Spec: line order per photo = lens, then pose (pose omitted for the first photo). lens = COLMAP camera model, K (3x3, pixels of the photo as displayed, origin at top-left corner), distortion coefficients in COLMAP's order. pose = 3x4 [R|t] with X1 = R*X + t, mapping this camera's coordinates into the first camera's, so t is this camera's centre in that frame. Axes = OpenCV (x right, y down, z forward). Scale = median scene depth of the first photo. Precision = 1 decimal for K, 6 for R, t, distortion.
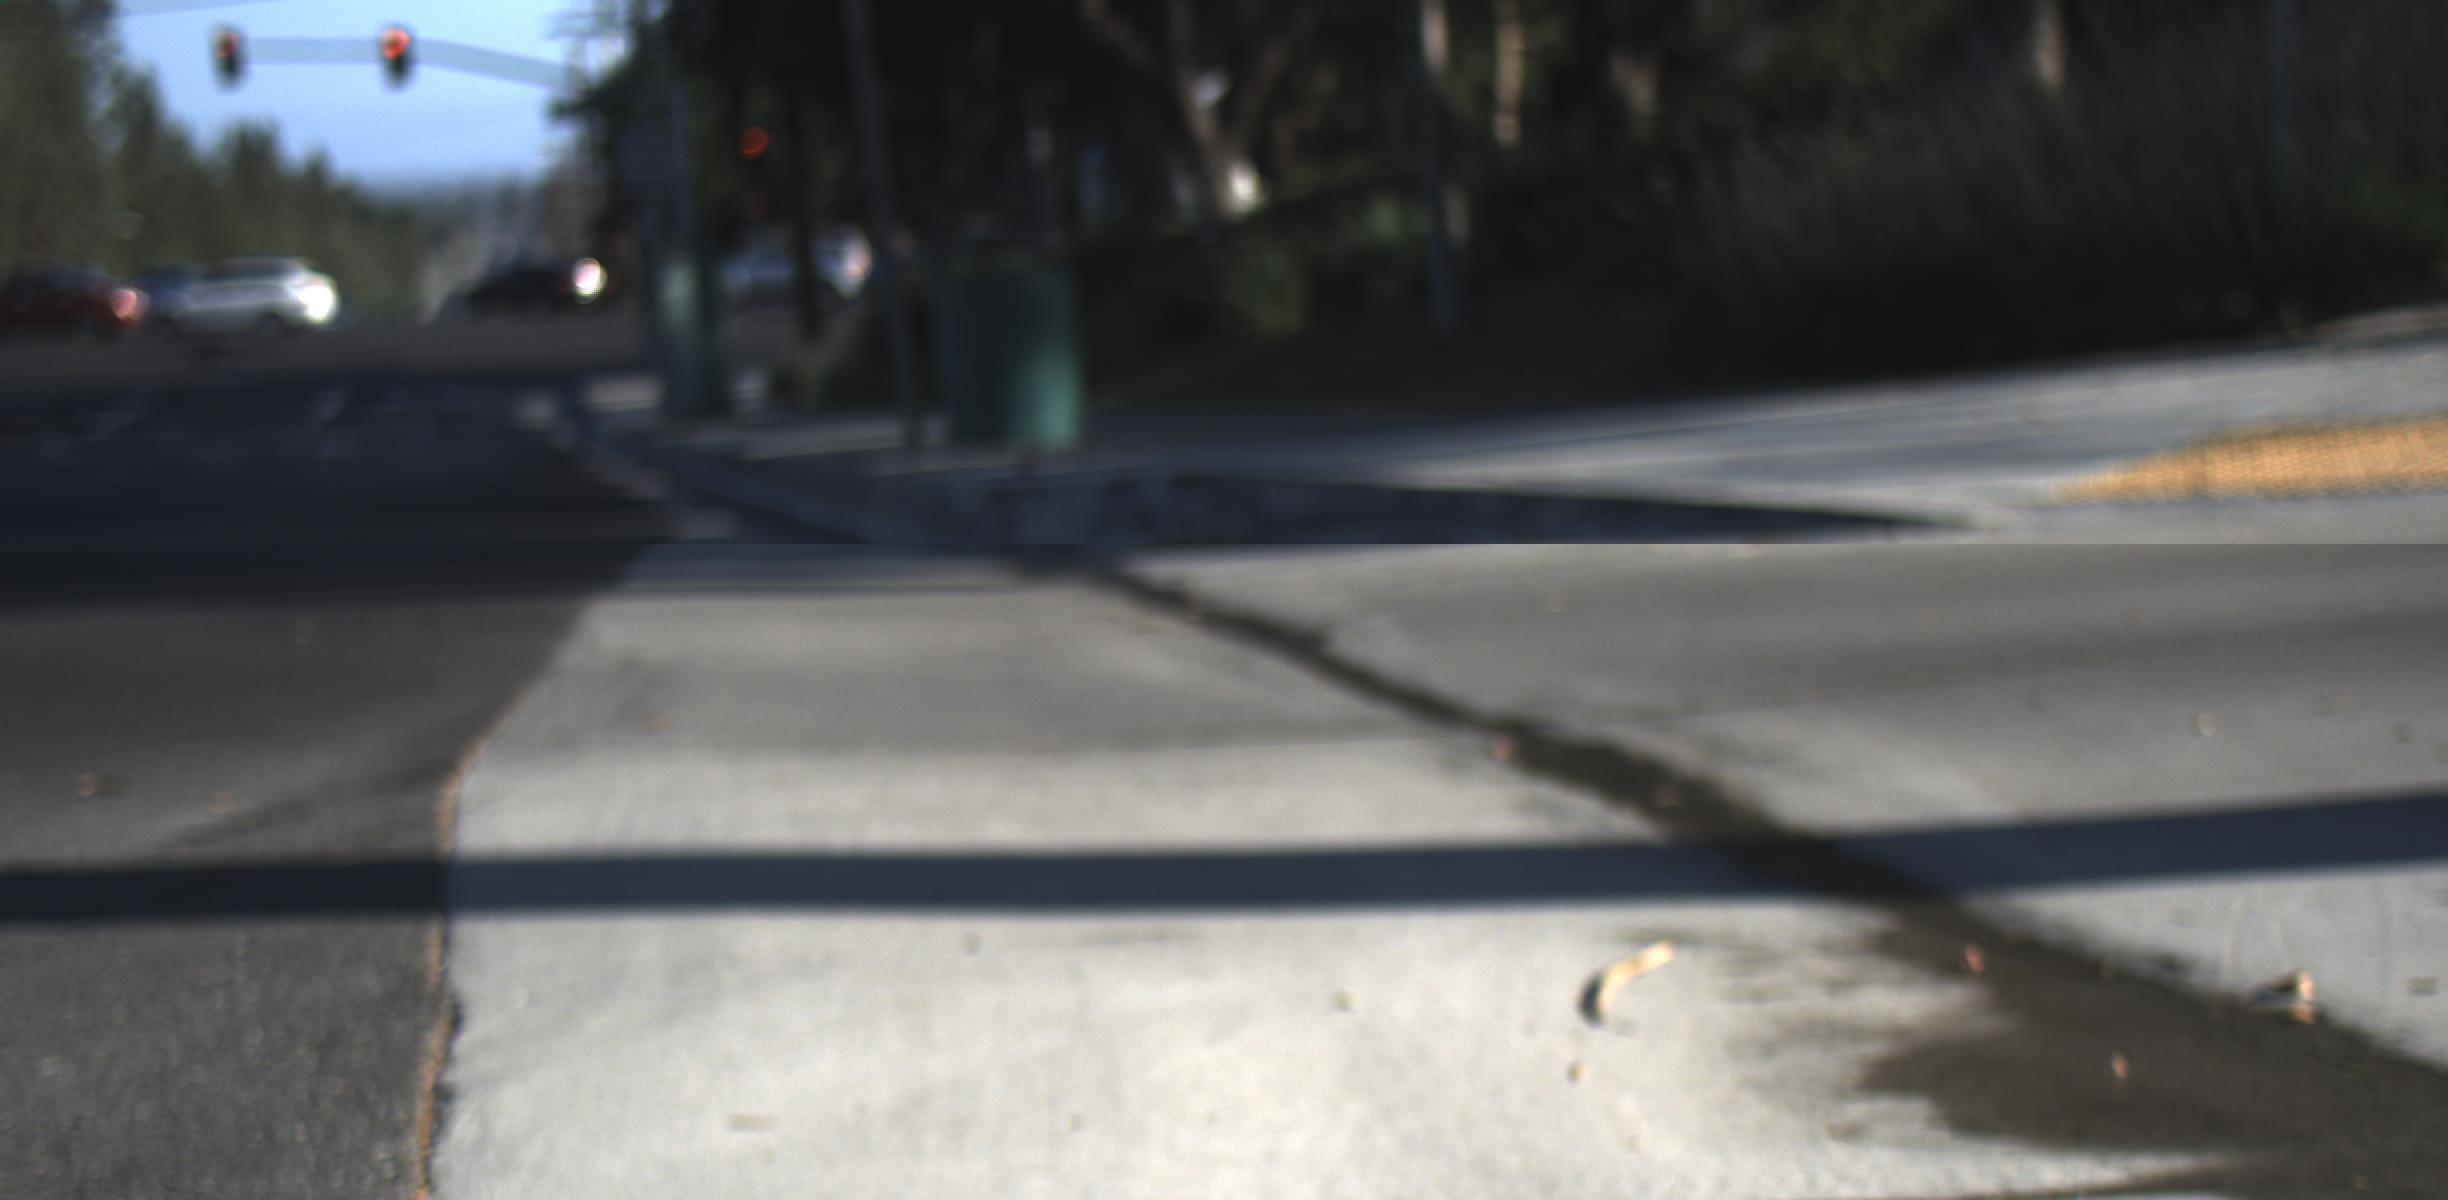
lens RADIAL K [[4526.2, 0, 1295.6], [0, 4526.2, 956.5], [0, 0, 1]] dist [-0.111609, 0.572527]
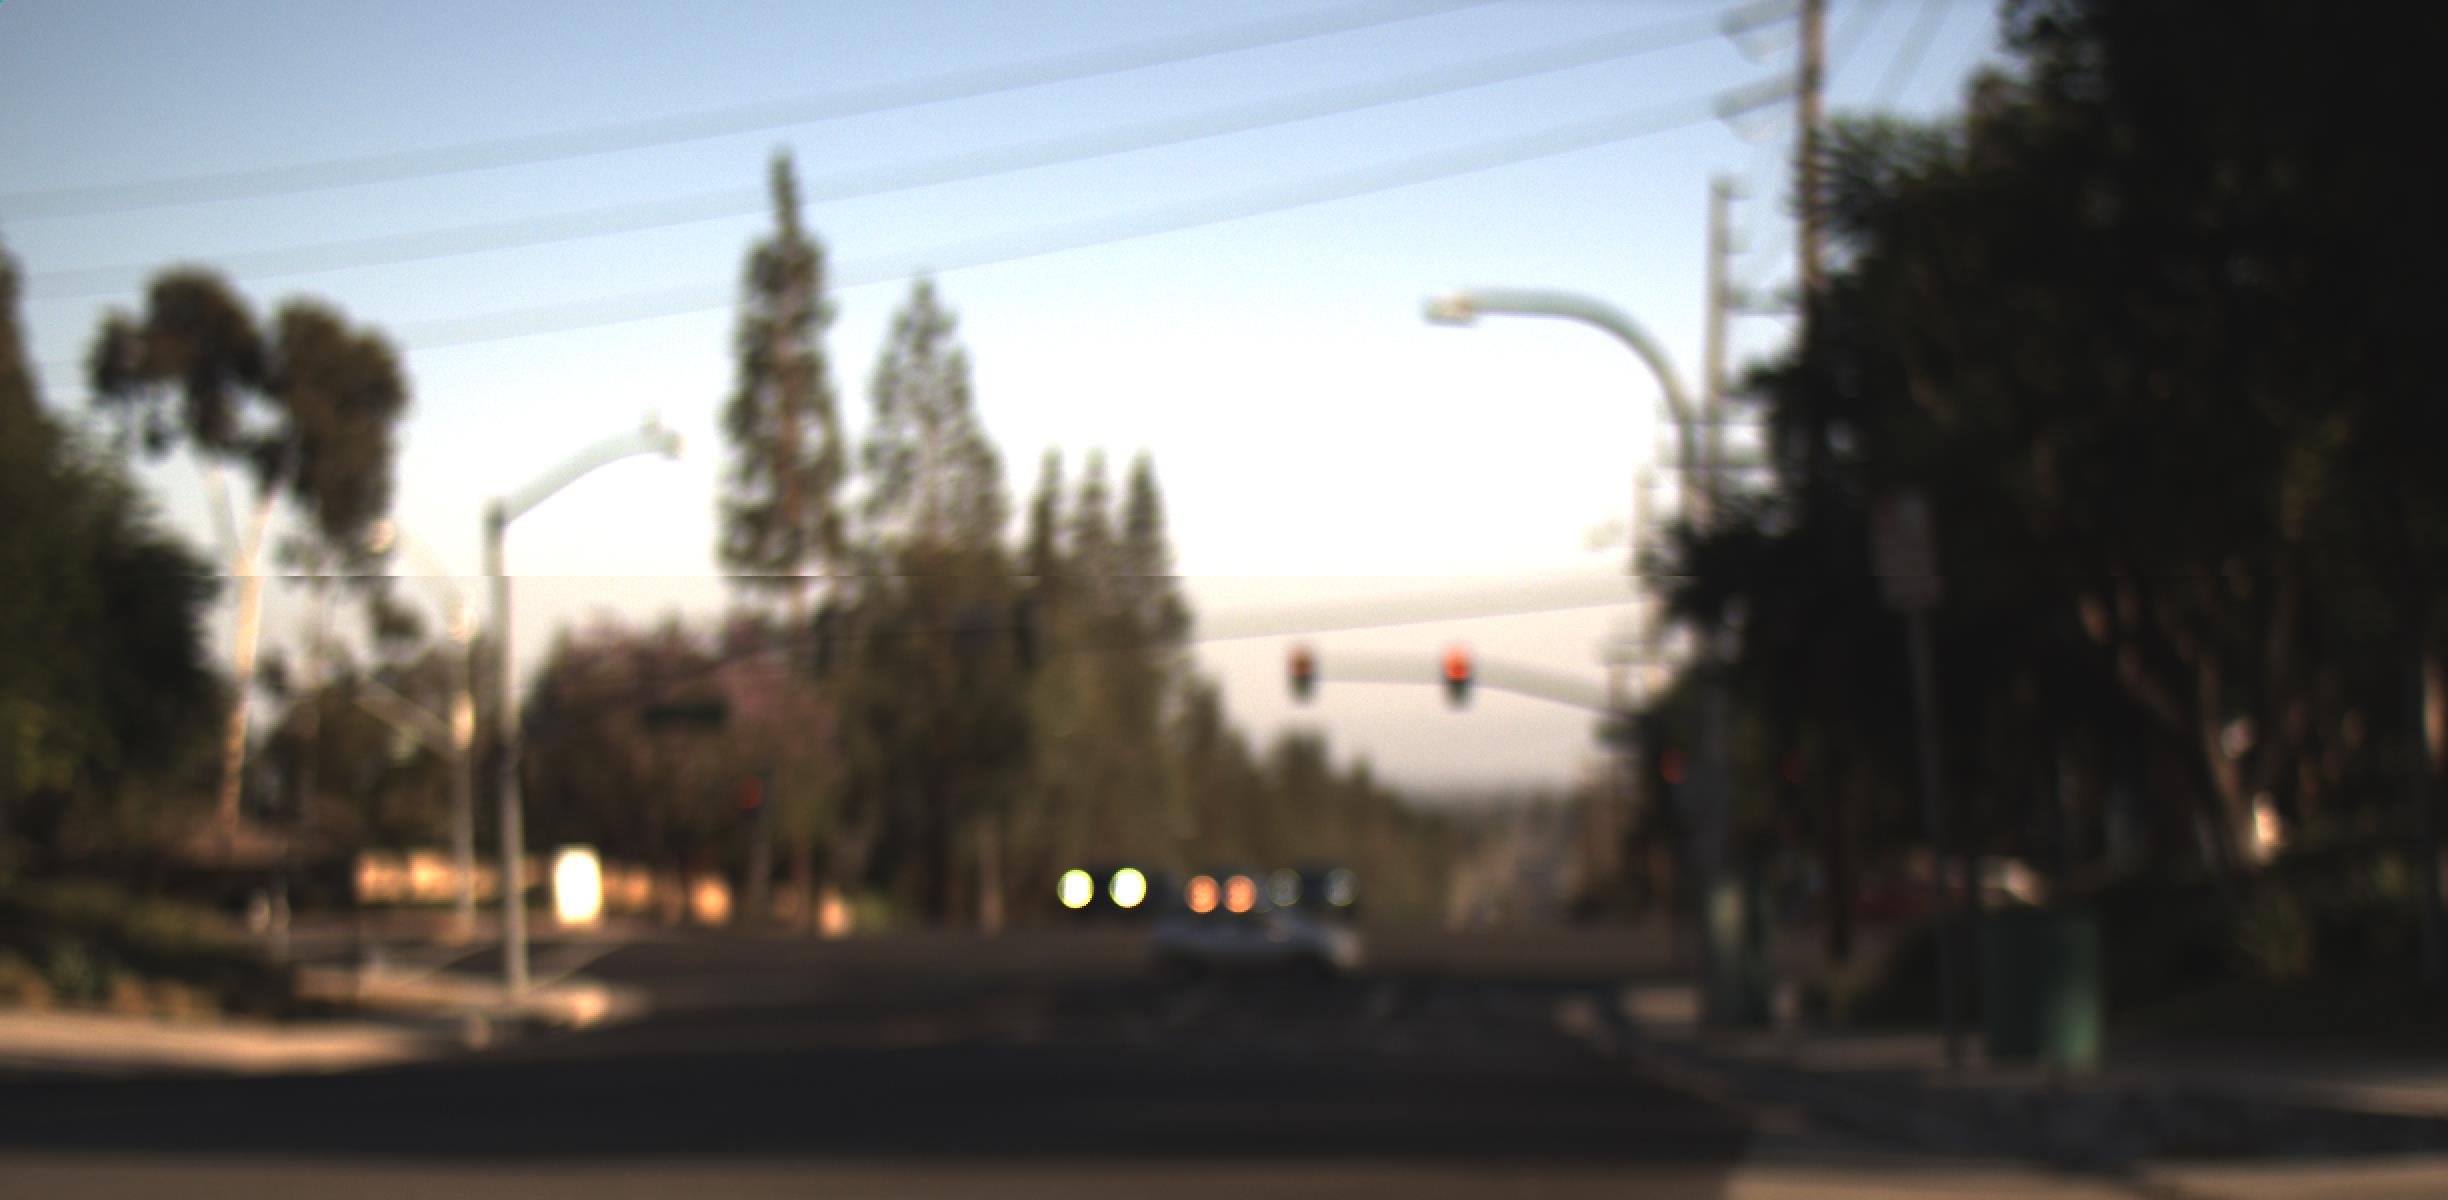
lens RADIAL K [[4526.2, 0, 1295.6], [0, 4526.2, 956.5], [0, 0, 1]] dist [-0.111609, 0.572527]
pose [[0.974435, 0.038724, -0.221308, 0.002842], [-0.068331, 0.989452, -0.127733, 0.009398], [0.214027, 0.139590, 0.966803, -0.076423]]
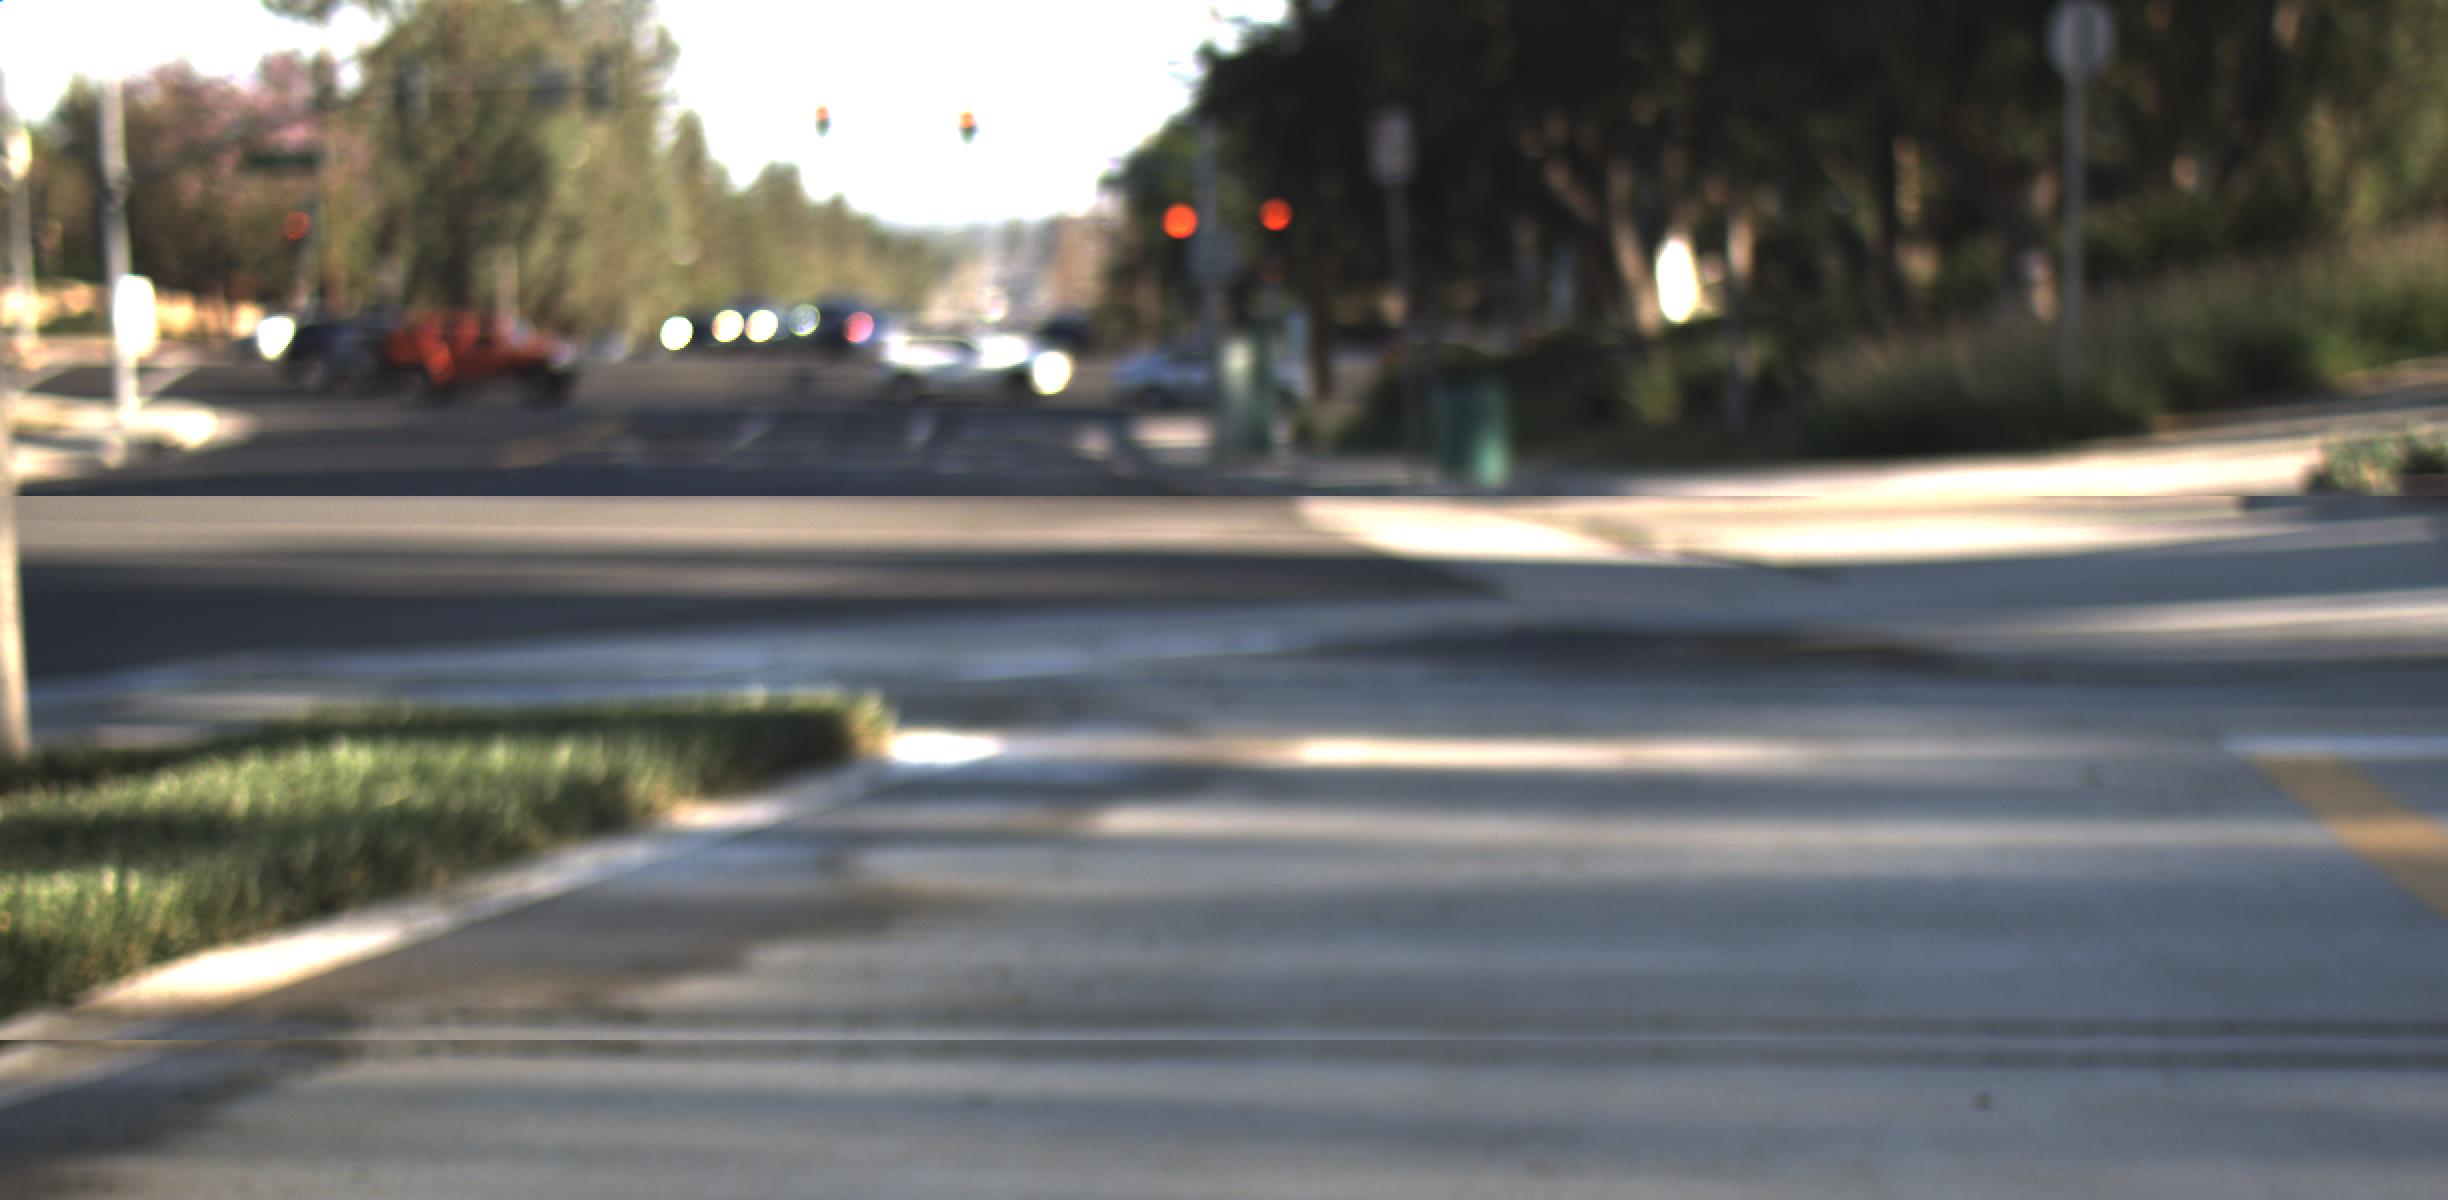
lens RADIAL K [[4526.2, 0, 1295.6], [0, 4526.2, 956.5], [0, 0, 1]] dist [-0.111609, 0.572527]
pose [[0.993140, 0.060993, -0.099763, 0.026878], [-0.062211, 0.998021, -0.009136, 0.044296], [0.099009, 0.015279, 0.994969, -0.363573]]
